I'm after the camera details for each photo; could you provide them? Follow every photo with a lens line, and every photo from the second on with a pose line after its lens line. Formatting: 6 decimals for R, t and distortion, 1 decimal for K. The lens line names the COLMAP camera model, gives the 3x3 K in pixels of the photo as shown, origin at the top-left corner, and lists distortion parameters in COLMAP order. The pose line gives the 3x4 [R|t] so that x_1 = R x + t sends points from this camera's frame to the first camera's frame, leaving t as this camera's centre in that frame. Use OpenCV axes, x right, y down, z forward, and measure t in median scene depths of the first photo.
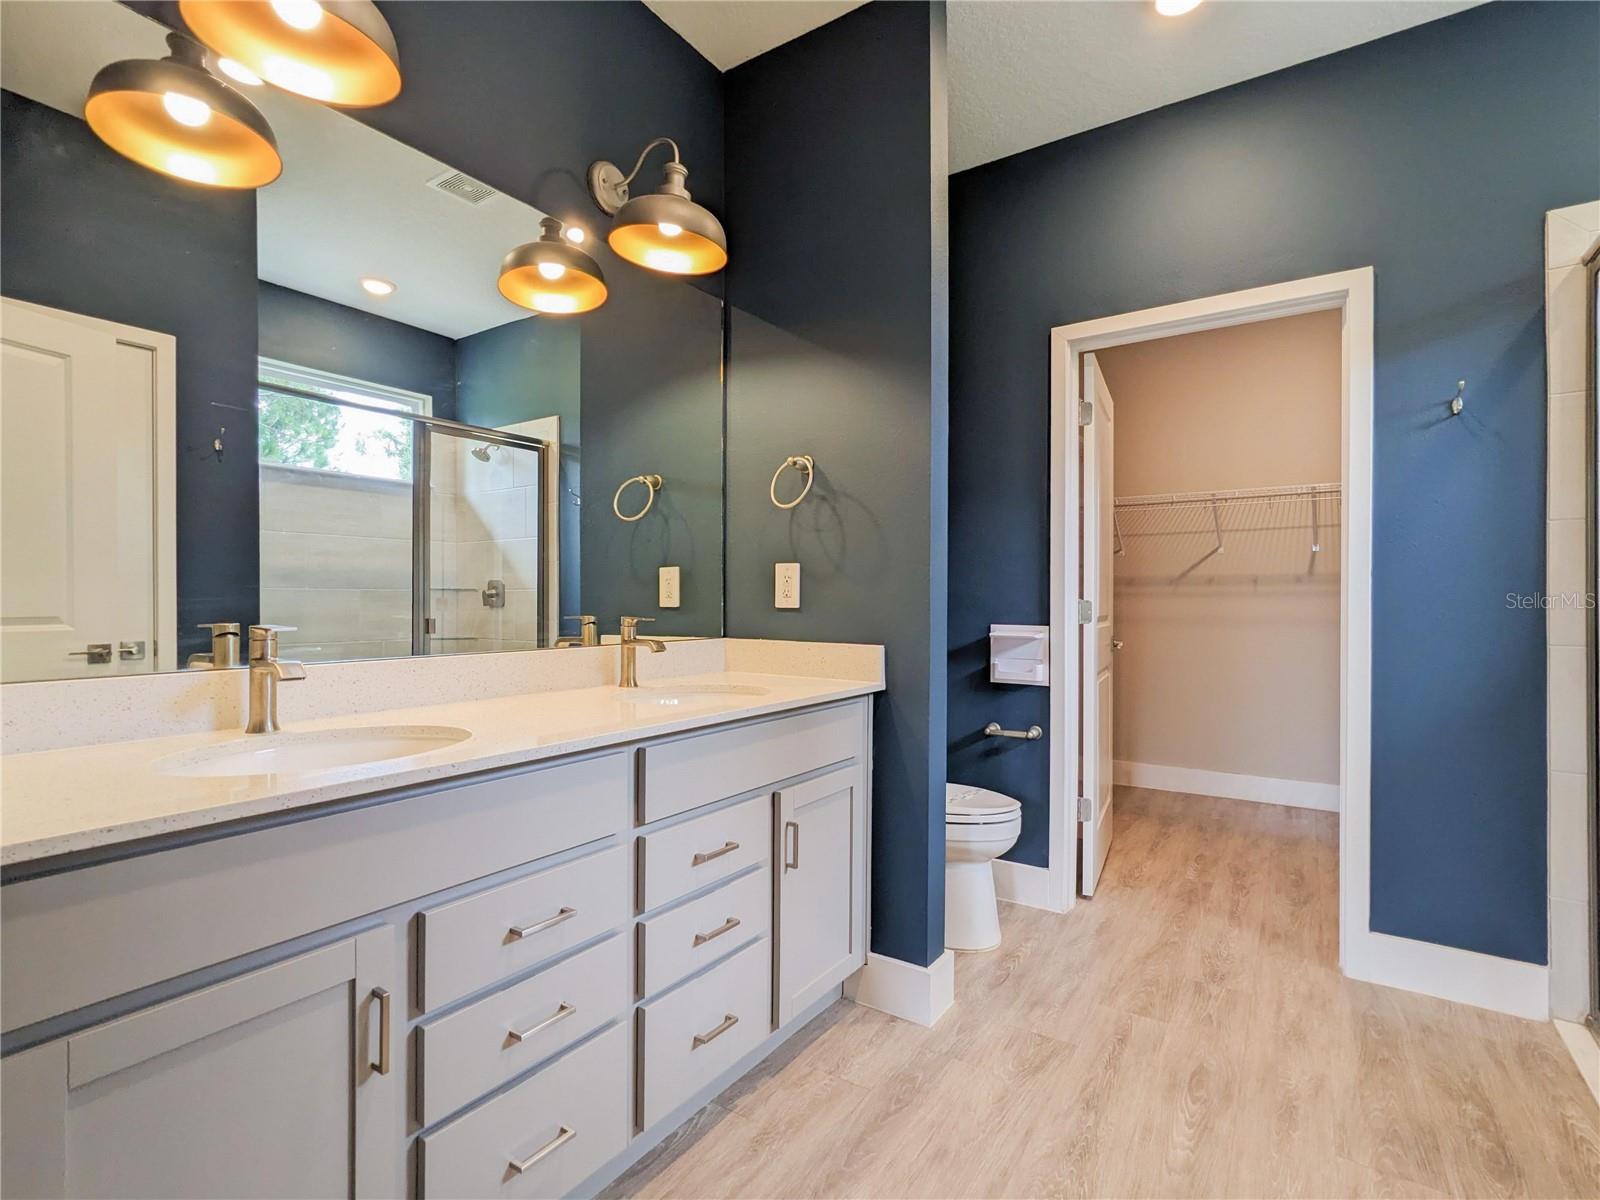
lens RADIAL K [[770.9, 0, 806.5], [0, 770.9, 601.4], [0, 0, 1]] dist [-0.001482, 0.000801]
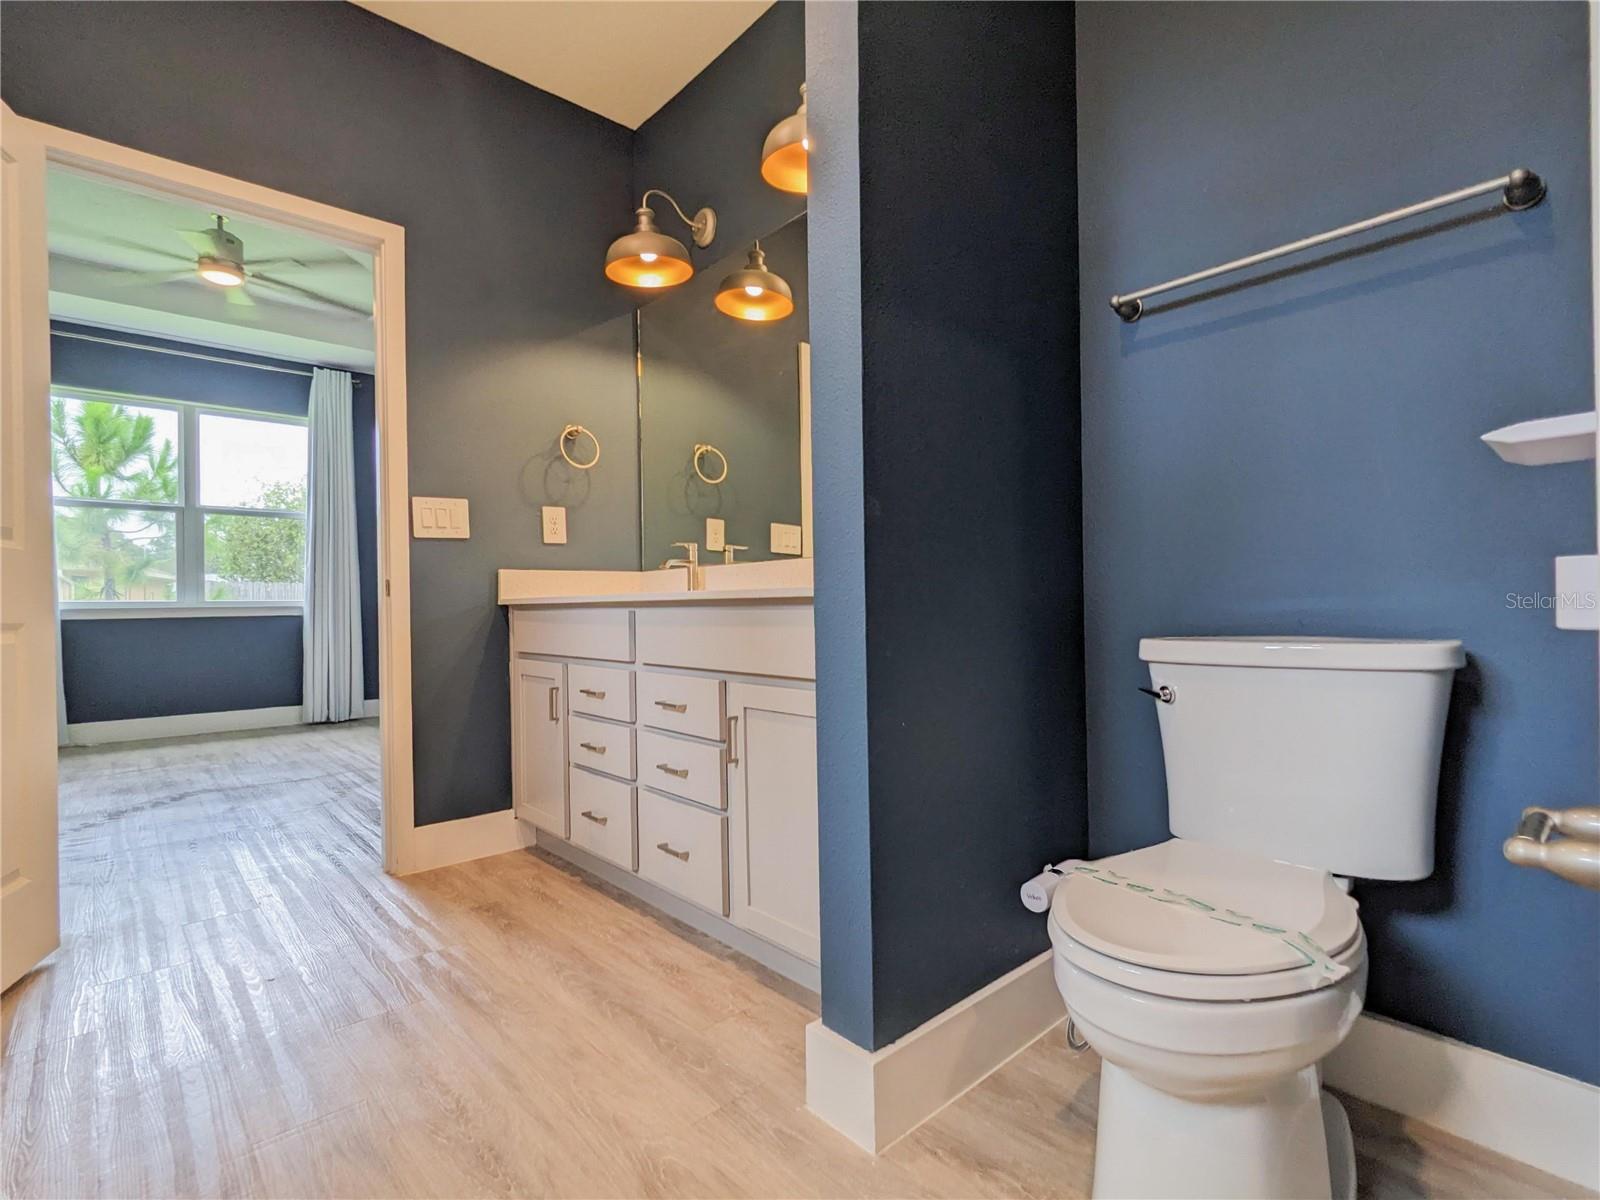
lens RADIAL K [[770.9, 0, 806.5], [0, 770.9, 601.4], [0, 0, 1]] dist [-0.001482, 0.000801]
pose [[-0.243202, -0.012490, -0.969895, 0.975122], [0.010086, 0.999830, -0.015405, 0.170264], [0.969923, -0.013529, -0.243035, 1.431169]]
